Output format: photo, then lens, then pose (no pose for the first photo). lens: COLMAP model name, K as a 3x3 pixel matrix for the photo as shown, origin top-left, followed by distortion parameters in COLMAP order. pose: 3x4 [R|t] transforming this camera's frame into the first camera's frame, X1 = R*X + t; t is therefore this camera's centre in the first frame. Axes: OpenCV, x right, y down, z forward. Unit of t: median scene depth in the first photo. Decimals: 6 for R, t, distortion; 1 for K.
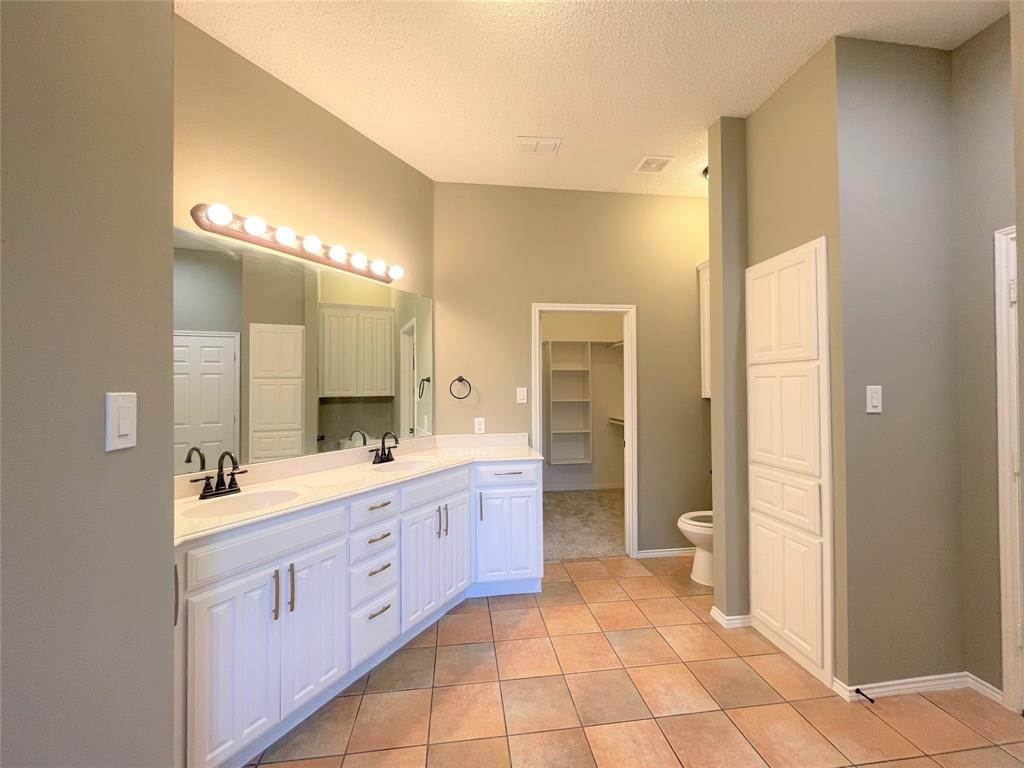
lens RADIAL K [[415.1, 0, 512.9], [0, 415.1, 382.8], [0, 0, 1]] dist [0.000606, 0.000187]
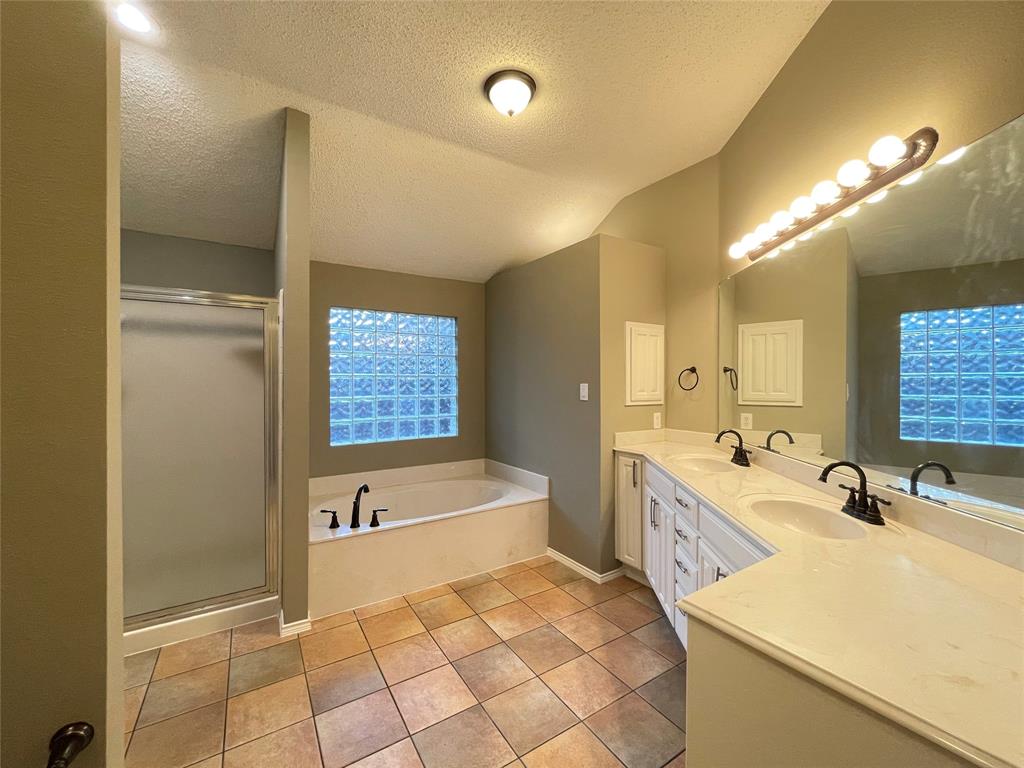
lens RADIAL K [[415.1, 0, 512.9], [0, 415.1, 382.8], [0, 0, 1]] dist [0.000606, 0.000187]
pose [[-0.906828, 0.009416, -0.421395, 0.431040], [0.012165, 0.999919, -0.003838, 0.009367], [0.421325, -0.008606, -0.906869, 1.629884]]
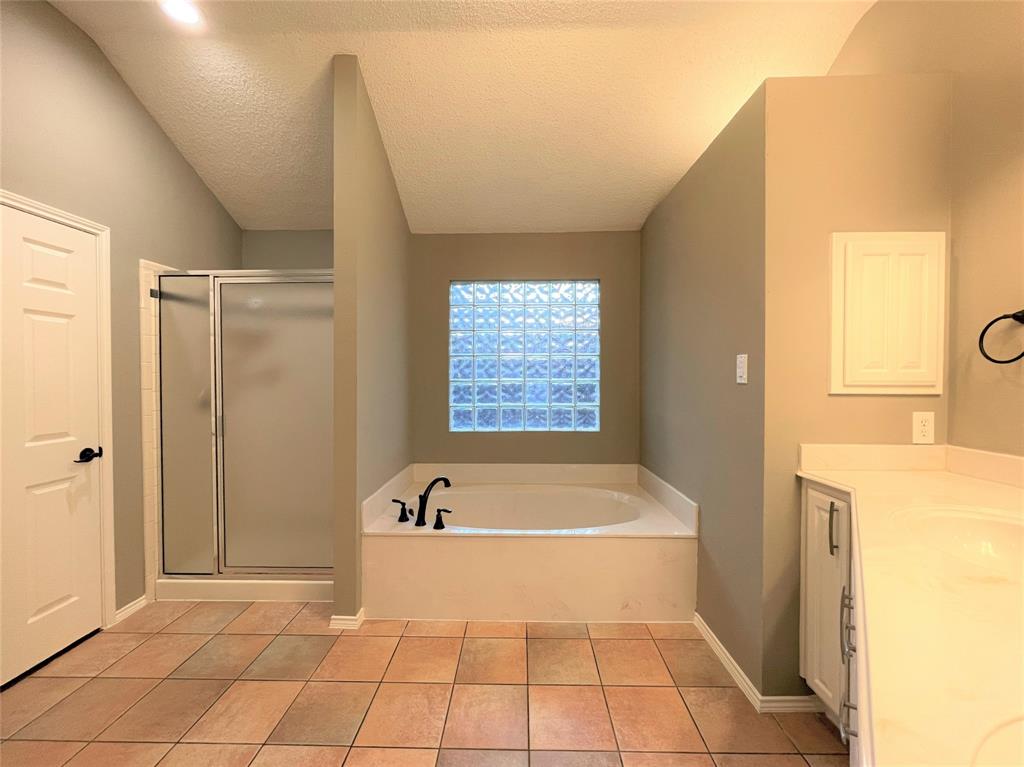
lens RADIAL K [[423.8, 0, 512.8], [0, 423.8, 382.1], [0, 0, 1]] dist [-0.001381, -0.000183]
pose [[-0.988425, 0.004674, 0.151635, -0.073575], [0.004954, 0.999987, 0.001469, 0.061817], [-0.151626, 0.002203, -0.988435, 1.339606]]
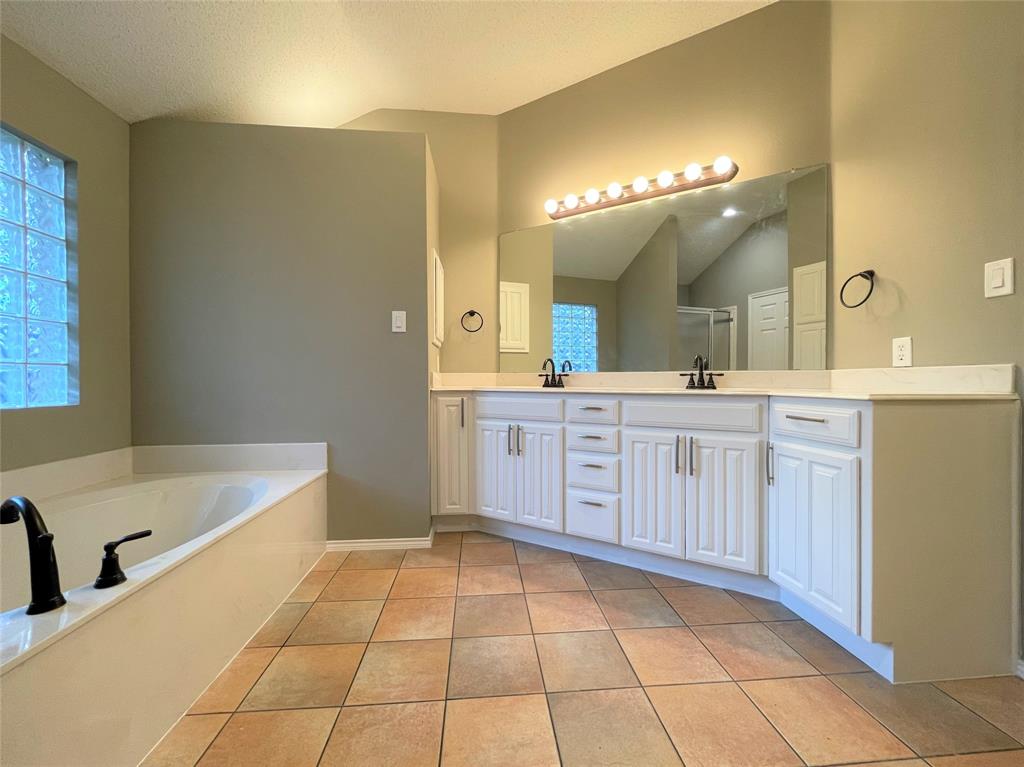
lens RADIAL K [[423.8, 0, 512.8], [0, 423.8, 382.1], [0, 0, 1]] dist [-0.001381, -0.000183]
pose [[-0.050153, 0.013495, -0.998650, 0.766096], [0.014641, 0.999811, 0.012776, 0.196628], [0.998634, -0.013980, -0.050341, 0.800358]]
